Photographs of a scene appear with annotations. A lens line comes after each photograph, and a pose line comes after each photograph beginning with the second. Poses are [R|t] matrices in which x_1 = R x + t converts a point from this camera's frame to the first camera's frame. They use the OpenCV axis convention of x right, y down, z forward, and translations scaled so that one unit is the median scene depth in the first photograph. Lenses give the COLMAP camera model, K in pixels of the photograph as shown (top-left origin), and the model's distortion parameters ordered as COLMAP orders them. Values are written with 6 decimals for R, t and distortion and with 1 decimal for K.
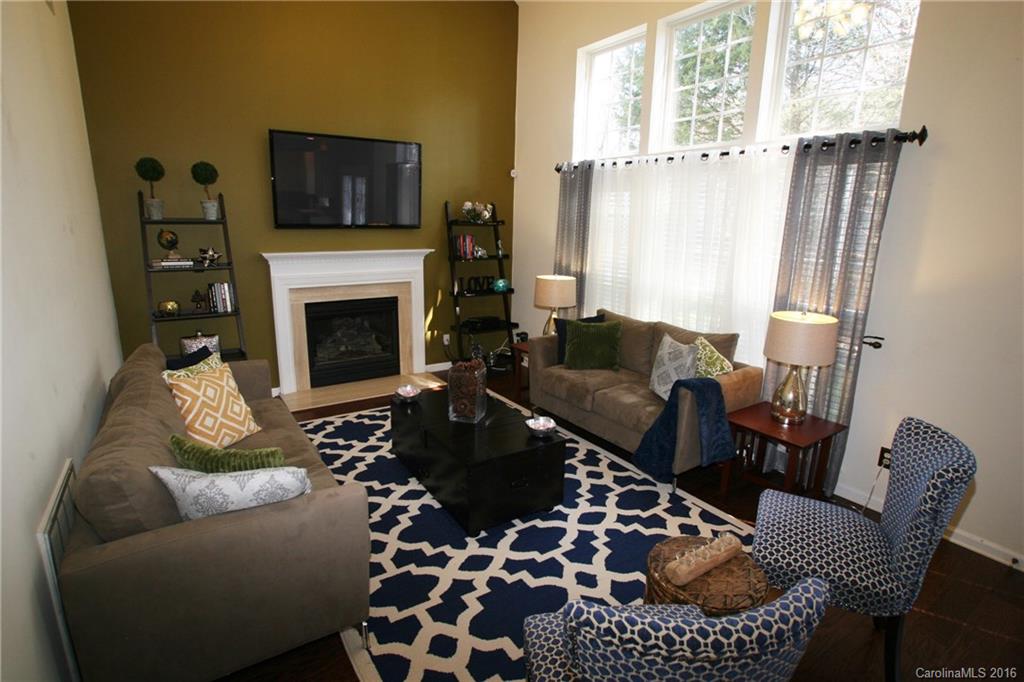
lens RADIAL K [[509.2, 0, 505.9], [0, 509.2, 336.6], [0, 0, 1]] dist [-0.061366, 0.012227]
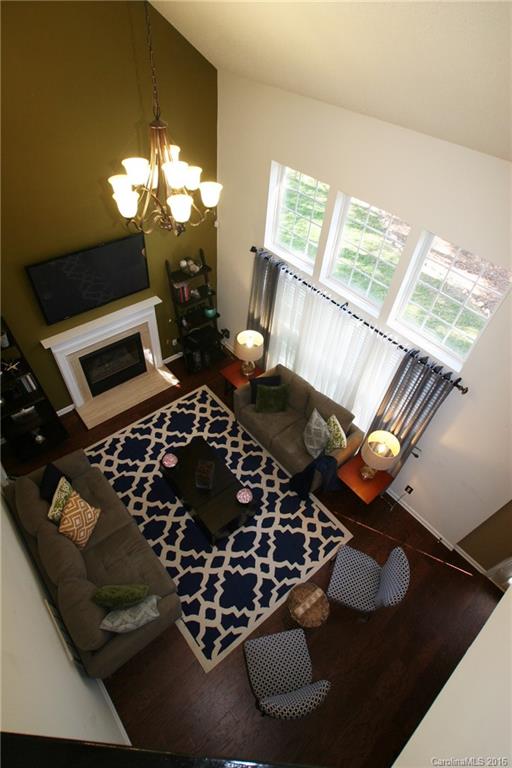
lens RADIAL K [[381.9, 0, 253.5], [0, 381.9, 378.8], [0, 0, 1]] dist [-0.061366, 0.012227]
pose [[0.992301, -0.052267, 0.112277, -0.038186], [-0.017550, 0.838087, 0.545255, -0.997052], [-0.122596, -0.543028, 0.830717, 0.003763]]
